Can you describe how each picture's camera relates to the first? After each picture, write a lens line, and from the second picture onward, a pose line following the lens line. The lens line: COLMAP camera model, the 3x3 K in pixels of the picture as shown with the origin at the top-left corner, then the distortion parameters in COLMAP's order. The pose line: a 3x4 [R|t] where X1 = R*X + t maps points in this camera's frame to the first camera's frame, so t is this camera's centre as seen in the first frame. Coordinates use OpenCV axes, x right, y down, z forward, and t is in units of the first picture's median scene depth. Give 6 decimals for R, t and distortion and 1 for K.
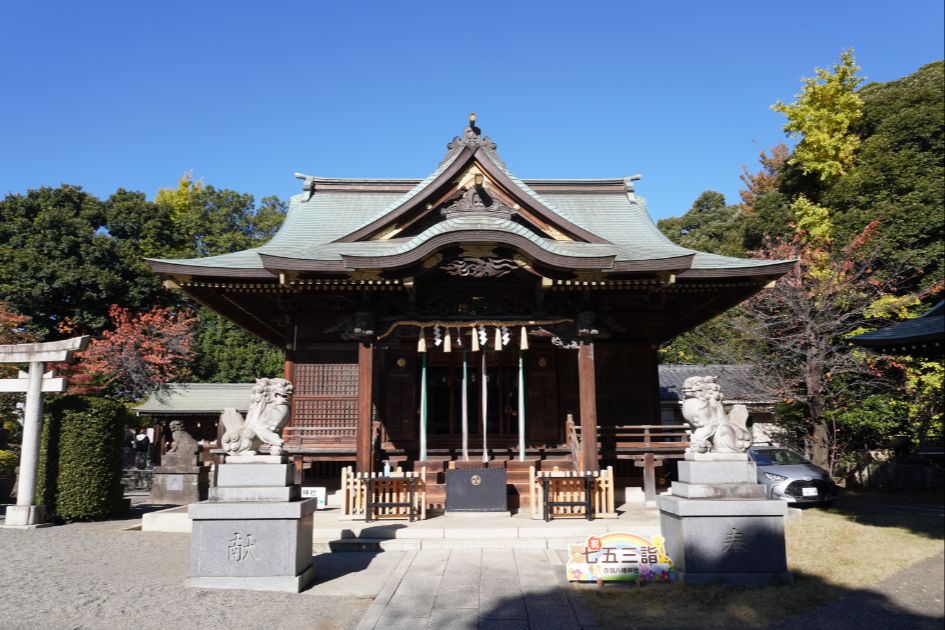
lens RADIAL K [[670.6, 0, 472.5], [0, 670.6, 315.0], [0, 0, 1]] dist [-0.002678, -0.002137]
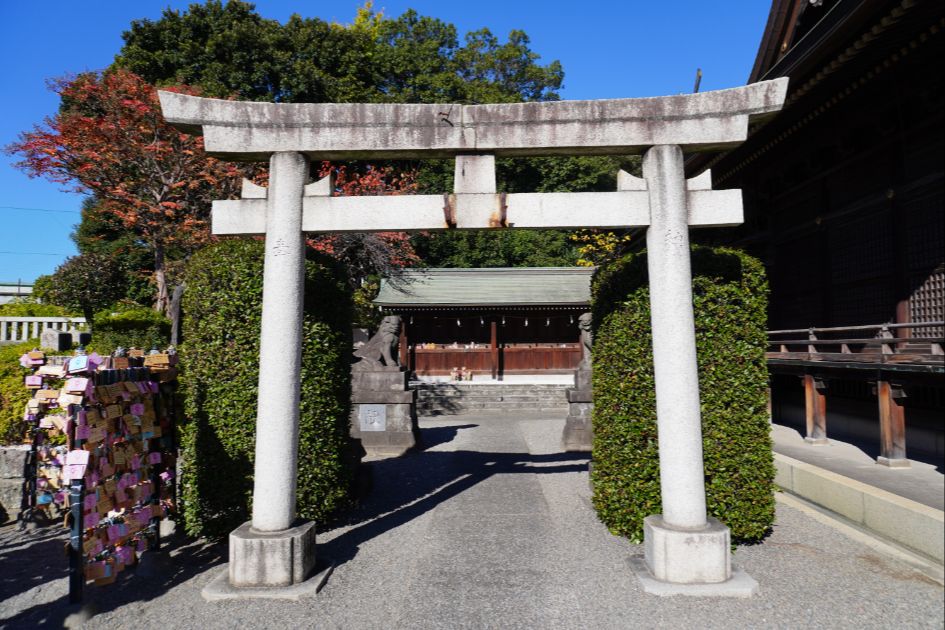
lens RADIAL K [[633.2, 0, 472.5], [0, 633.2, 315.0], [0, 0, 1]] dist [-0.001037, 0.000243]
pose [[0.999140, 0.010156, -0.040189, -0.347970], [-0.004312, 0.989727, 0.142904, 0.052824], [0.041228, -0.142608, 0.988920, 0.298398]]
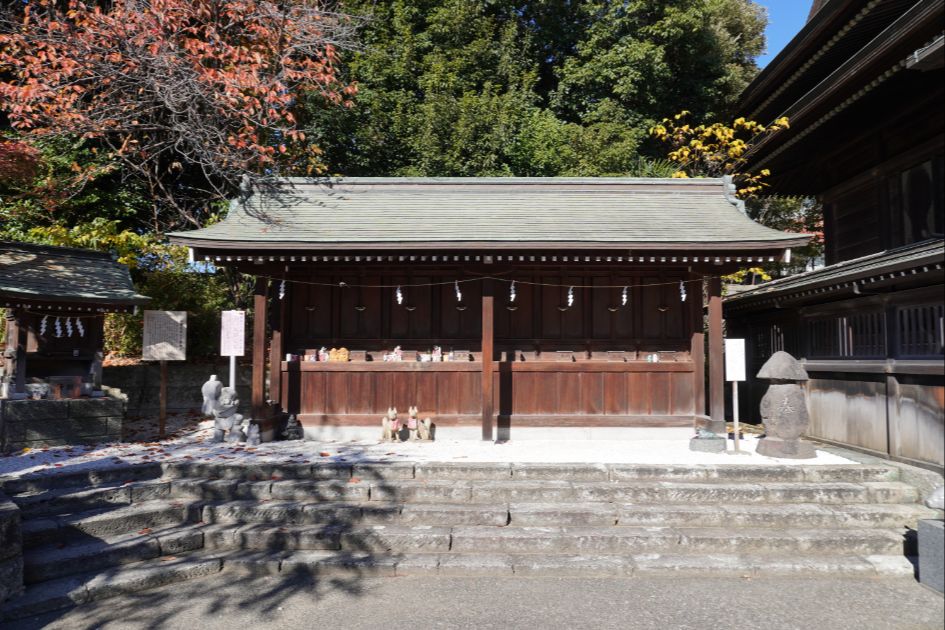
lens RADIAL K [[633.2, 0, 472.5], [0, 633.2, 315.0], [0, 0, 1]] dist [-0.001037, 0.000243]
pose [[0.998928, 0.019489, -0.041992, -0.347518], [-0.014001, 0.991772, 0.127247, 0.129518], [0.044126, -0.126523, 0.990982, 0.694102]]
